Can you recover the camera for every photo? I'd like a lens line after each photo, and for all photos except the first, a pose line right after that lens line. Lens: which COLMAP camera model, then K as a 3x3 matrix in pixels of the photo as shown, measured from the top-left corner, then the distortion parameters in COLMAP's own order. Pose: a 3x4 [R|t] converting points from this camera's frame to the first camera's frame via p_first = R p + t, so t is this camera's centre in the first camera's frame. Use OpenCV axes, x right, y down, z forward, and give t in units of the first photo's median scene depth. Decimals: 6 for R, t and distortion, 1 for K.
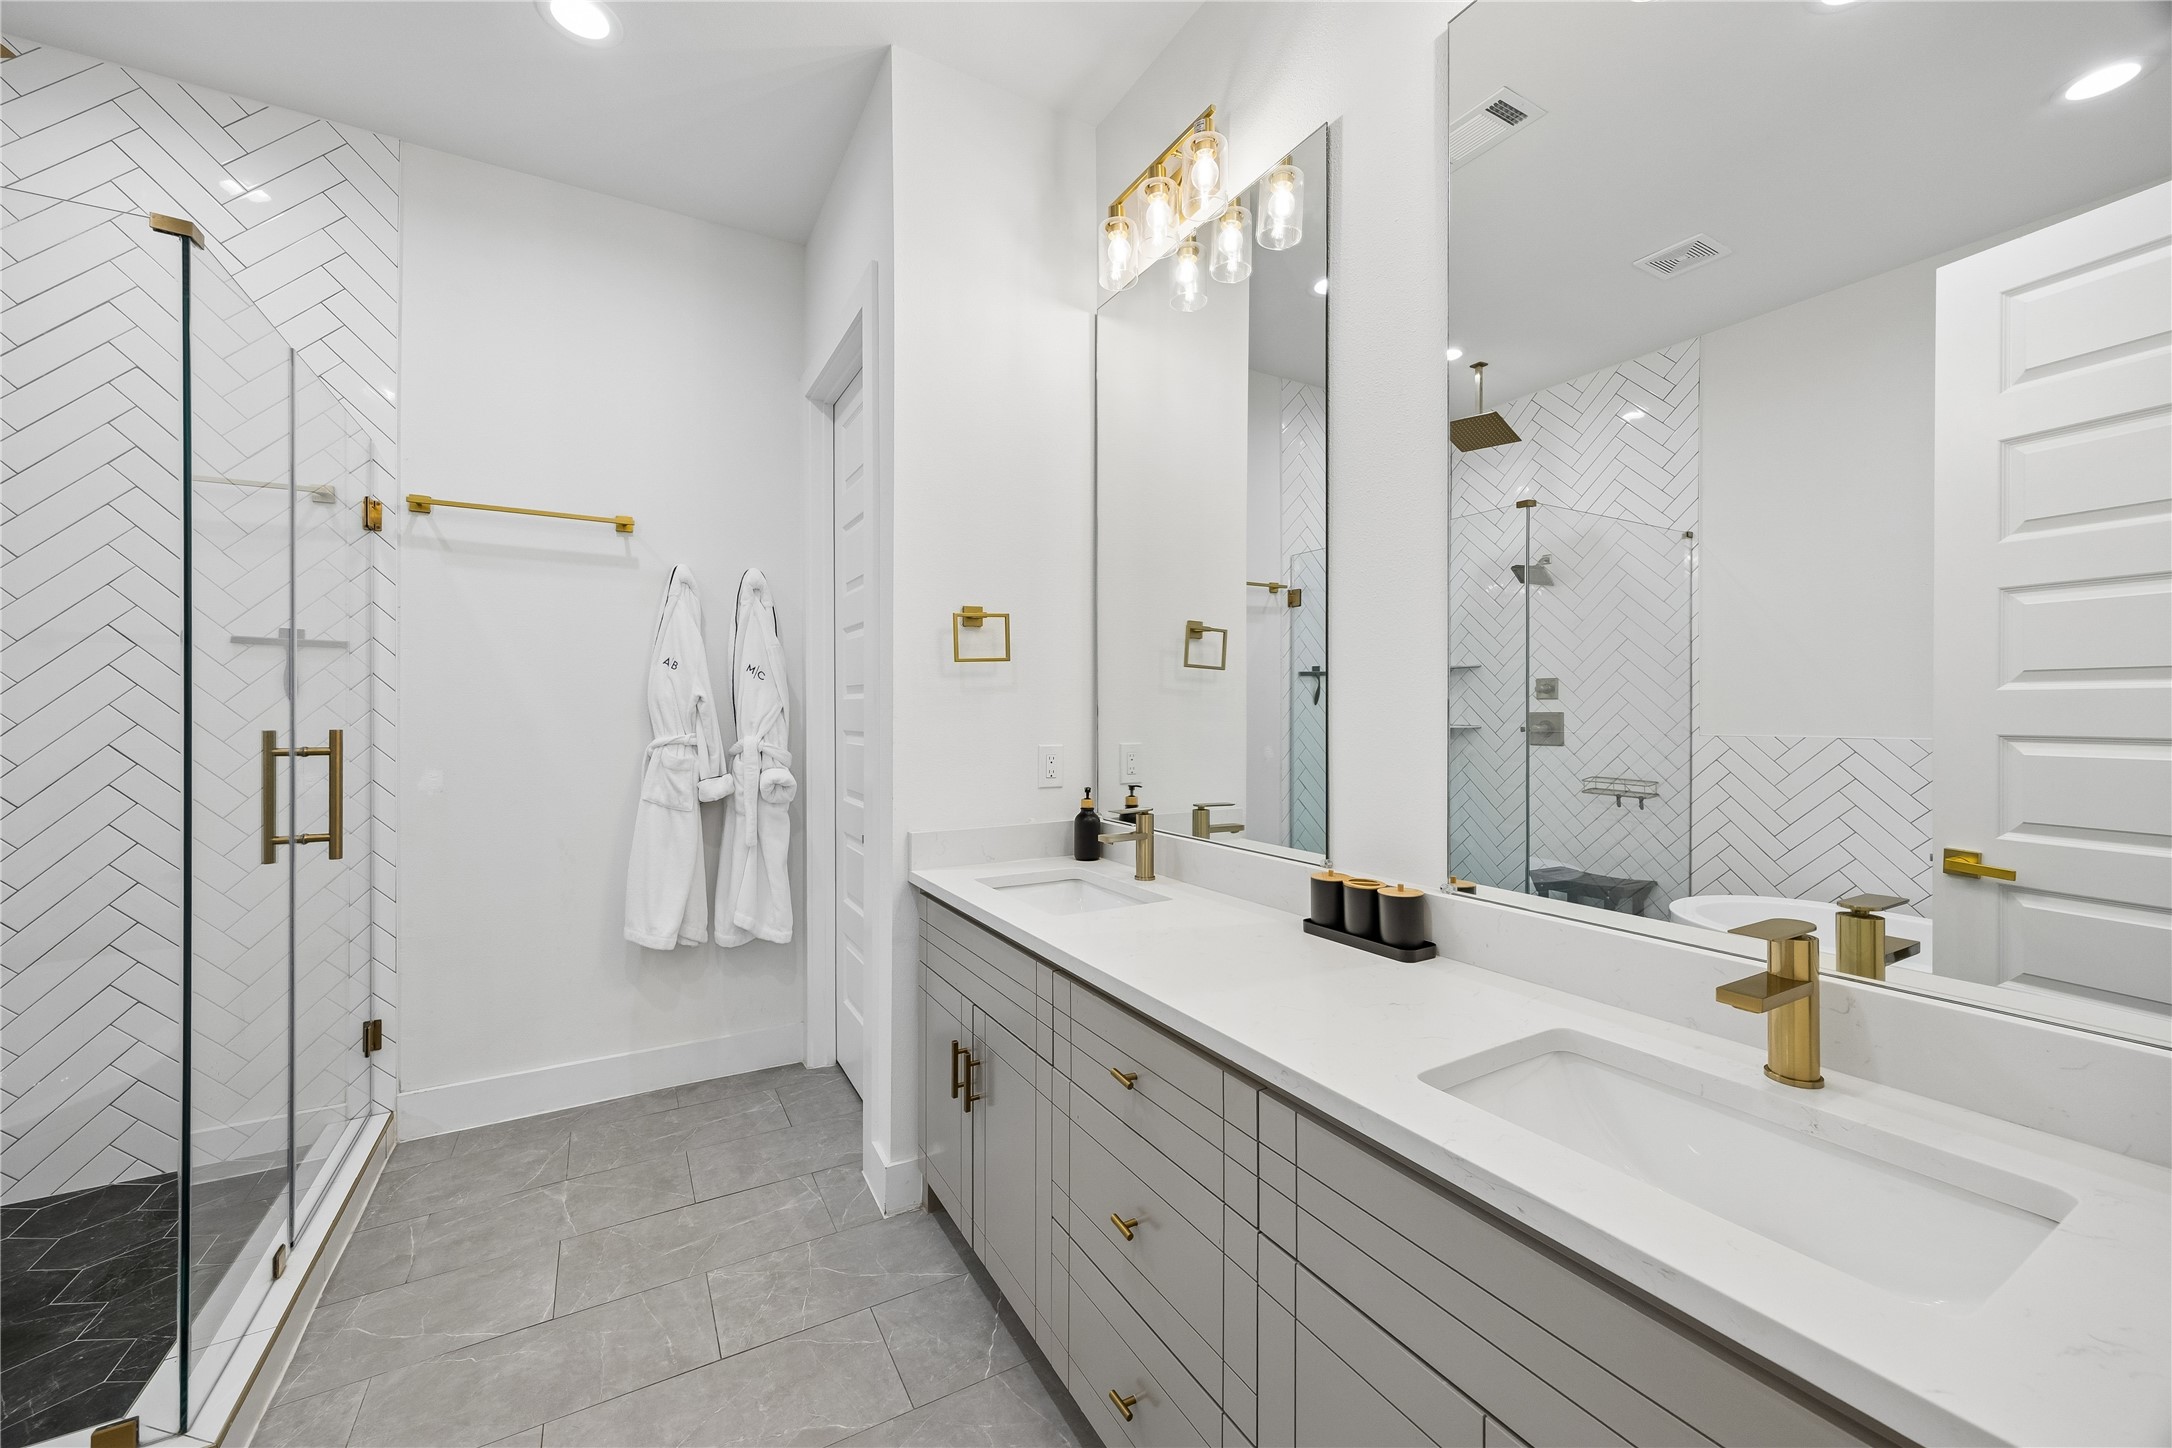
lens RADIAL K [[835.7, 0, 1083.3], [0, 835.7, 717.7], [0, 0, 1]] dist [-0.001142, 0.000501]
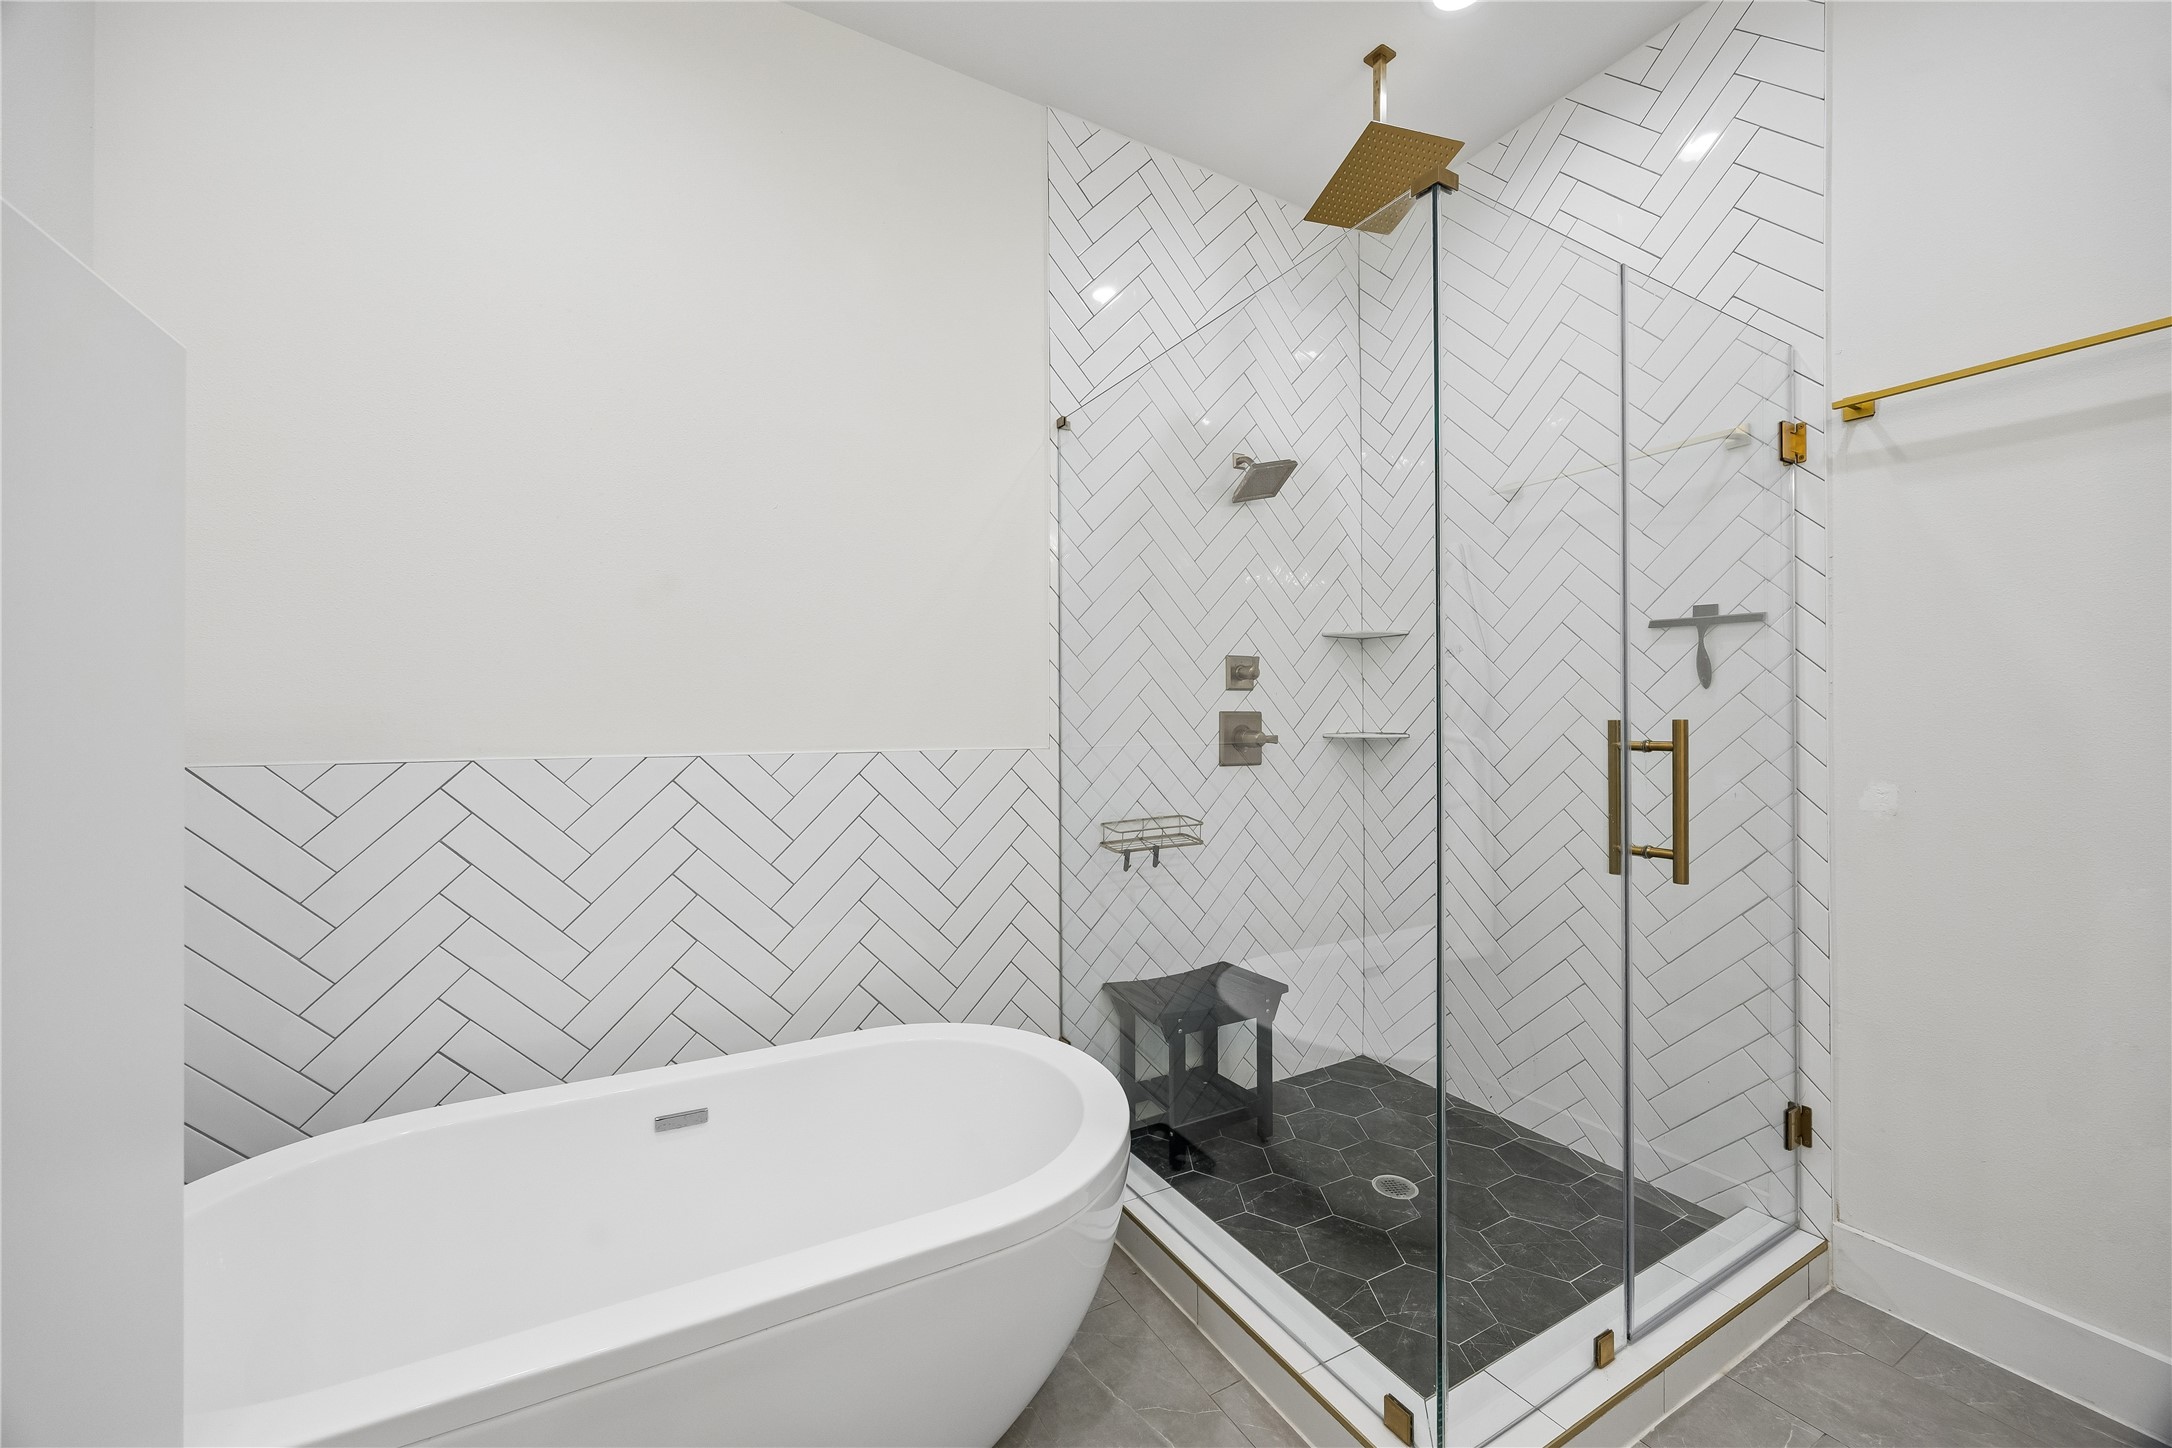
lens RADIAL K [[835.7, 0, 1078.4], [0, 835.7, 709.0], [0, 0, 1]] dist [-0.001142, 0.000501]
pose [[-0.006767, -0.009493, -0.999932, -0.081658], [-0.004355, 0.999946, -0.009464, 0.011447], [0.999968, 0.004290, -0.006808, 0.350473]]
